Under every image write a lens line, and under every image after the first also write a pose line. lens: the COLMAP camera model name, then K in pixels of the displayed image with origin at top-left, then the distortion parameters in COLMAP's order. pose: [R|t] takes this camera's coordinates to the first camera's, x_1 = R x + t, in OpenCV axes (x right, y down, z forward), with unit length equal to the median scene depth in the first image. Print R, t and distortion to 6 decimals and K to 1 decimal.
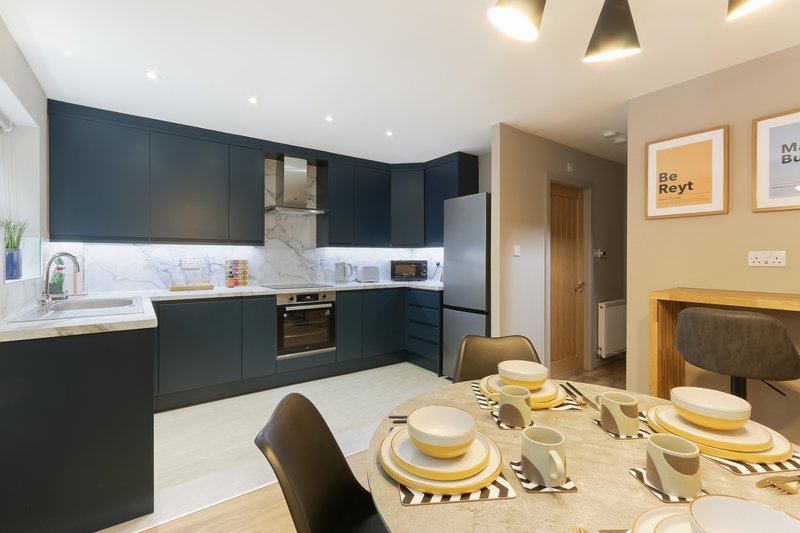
lens RADIAL K [[363.2, 0, 396.7], [0, 363.2, 260.5], [0, 0, 1]] dist [-0.000250, 0.001501]
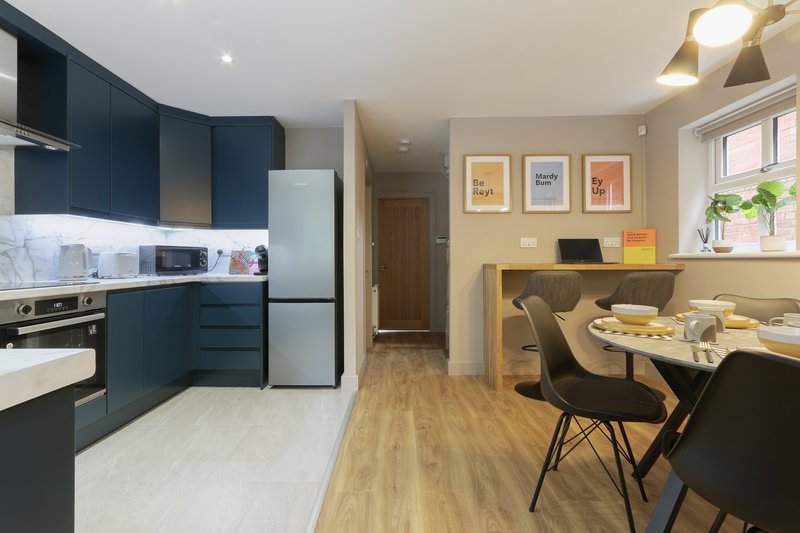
lens RADIAL K [[363.2, 0, 393.3], [0, 363.2, 260.6], [0, 0, 1]] dist [-0.000250, 0.001501]
pose [[0.597029, -0.001888, 0.802217, -0.368477], [0.009095, 0.999949, -0.004416, 0.044164], [-0.802168, 0.009932, 0.597016, 0.300725]]
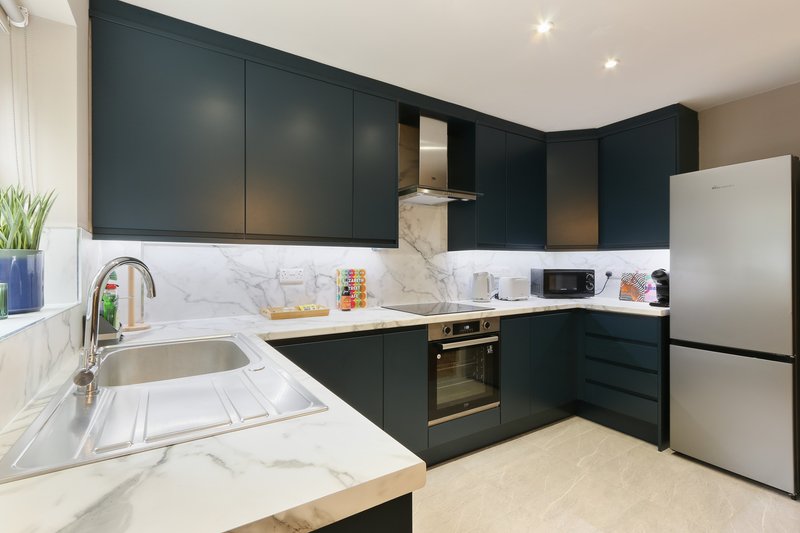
lens RADIAL K [[371.0, 0, 395.5], [0, 371.0, 264.1], [0, 0, 1]] dist [0.000300, 0.003533]
pose [[0.998210, -0.001032, -0.059800, -0.325823], [0.000512, 0.999962, -0.008716, -0.005047], [0.059807, 0.008670, 0.998172, 0.326539]]
